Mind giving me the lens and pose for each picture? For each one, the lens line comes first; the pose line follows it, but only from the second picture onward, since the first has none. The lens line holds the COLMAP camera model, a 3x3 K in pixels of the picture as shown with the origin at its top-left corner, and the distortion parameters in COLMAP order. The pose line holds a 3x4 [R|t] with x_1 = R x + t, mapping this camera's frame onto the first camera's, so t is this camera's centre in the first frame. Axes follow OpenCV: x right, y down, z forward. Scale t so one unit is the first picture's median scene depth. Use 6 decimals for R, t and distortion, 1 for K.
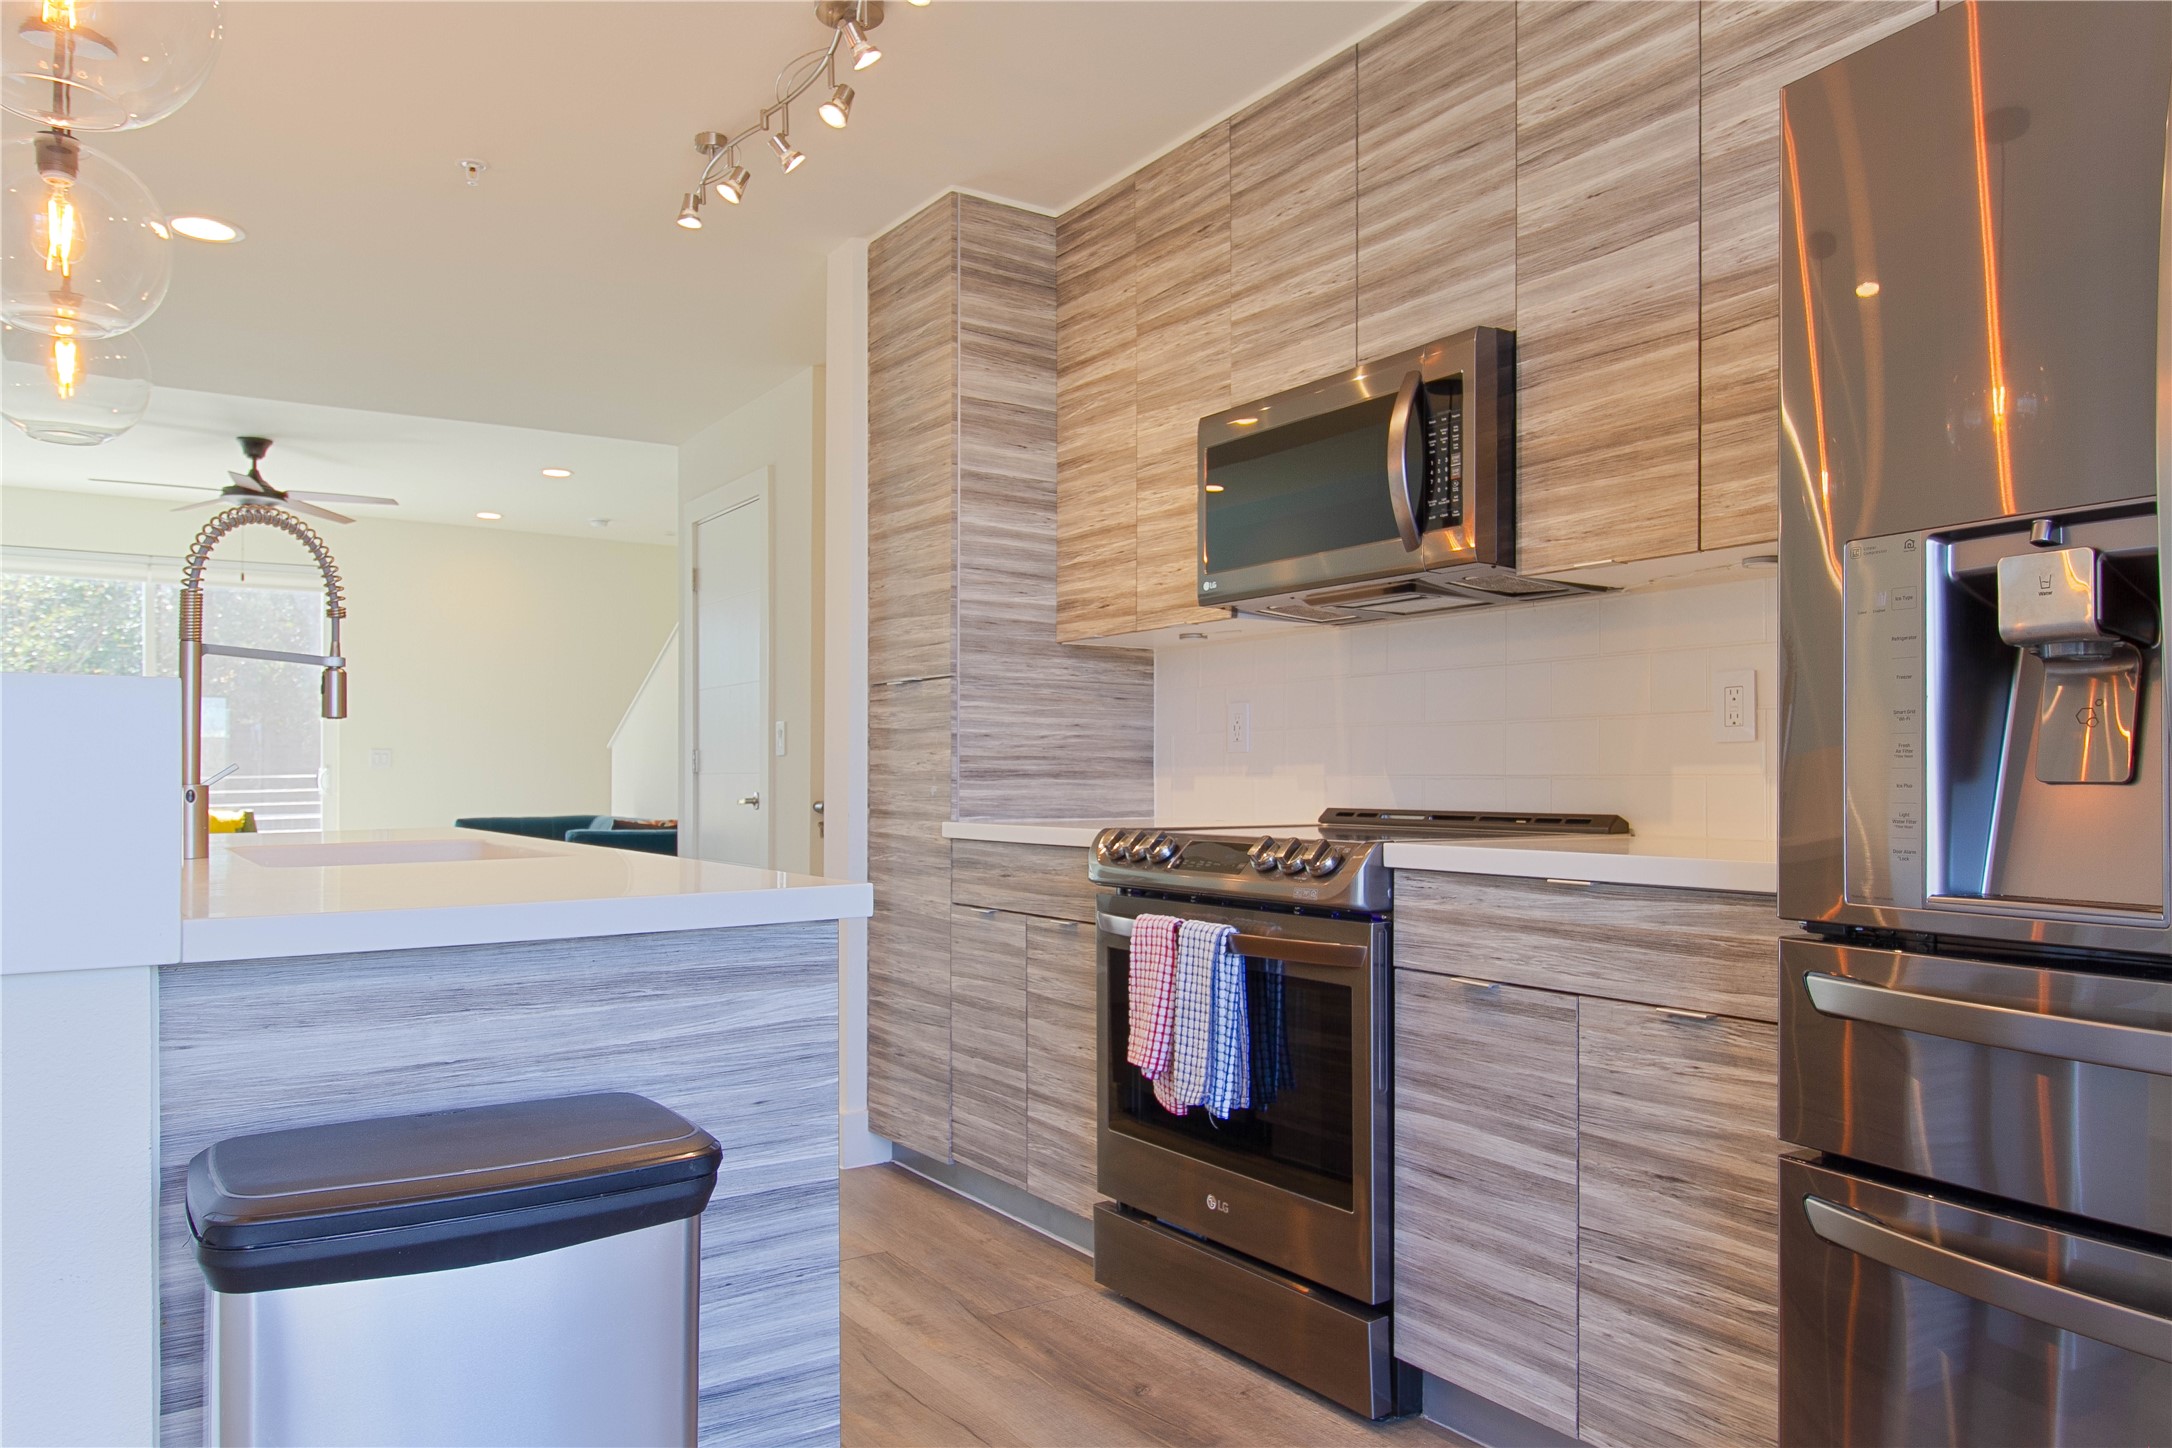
lens RADIAL K [[1462.1, 0, 1089.1], [0, 1462.1, 739.4], [0, 0, 1]] dist [0.011896, -0.004052]
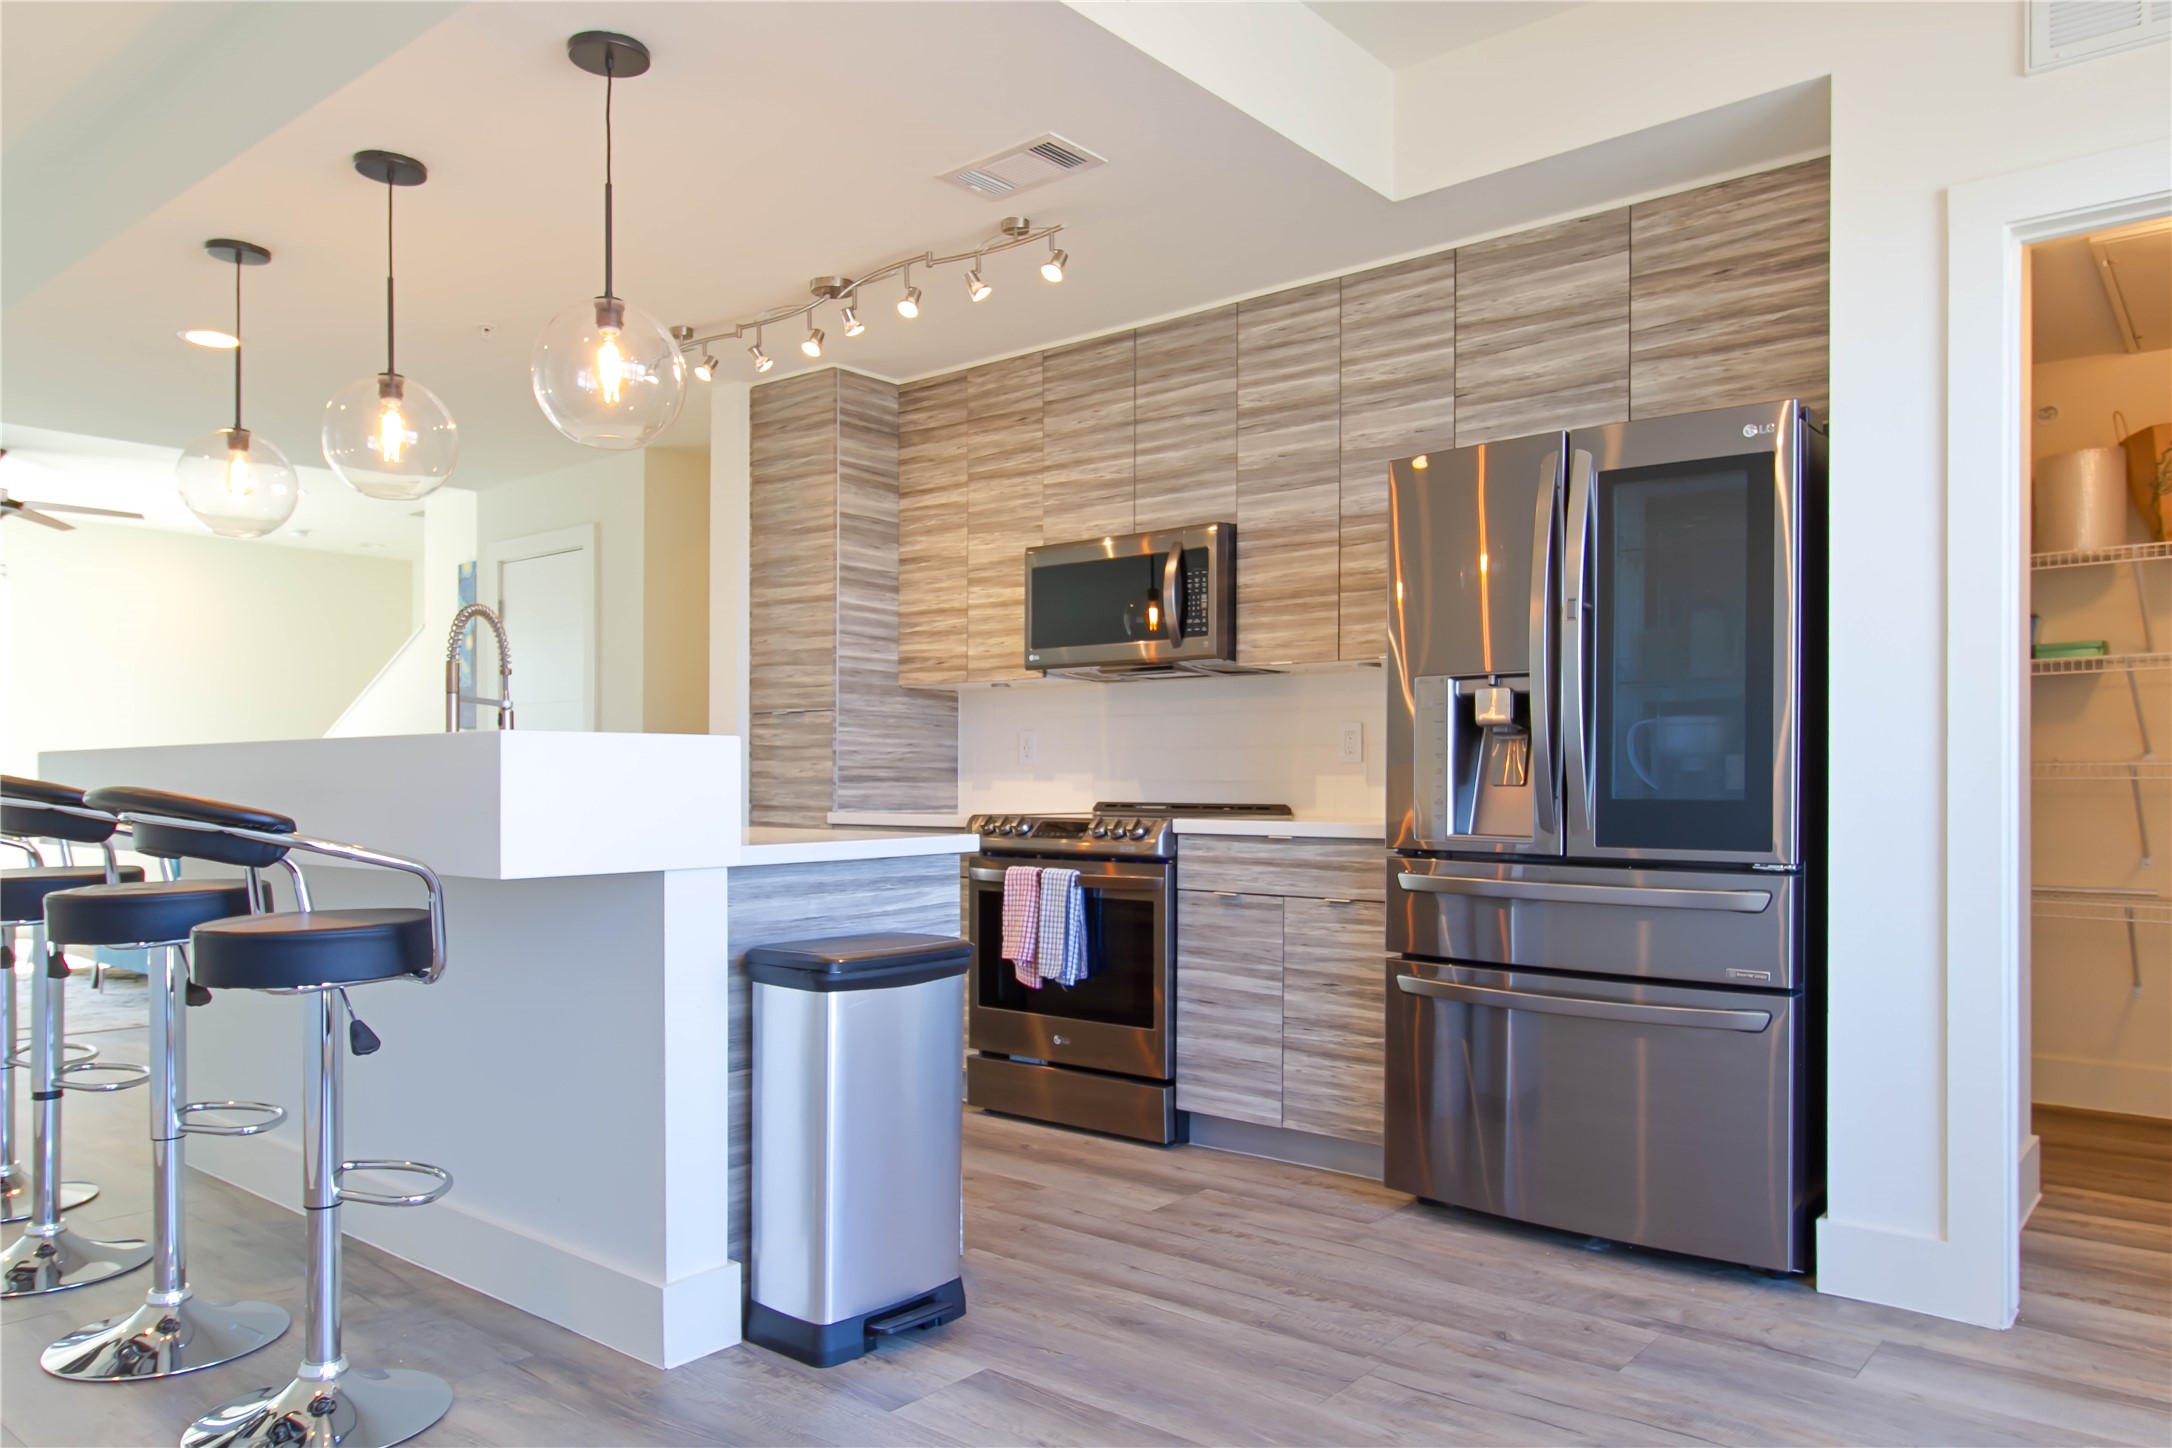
lens RADIAL K [[1462.1, 0, 1082.5], [0, 1462.1, 731.6], [0, 0, 1]] dist [0.011896, -0.004052]
pose [[0.961597, 0.011473, 0.274226, -0.359134], [-0.009380, 0.999916, -0.008944, -0.016710], [-0.274306, 0.006028, 0.961624, -0.617577]]
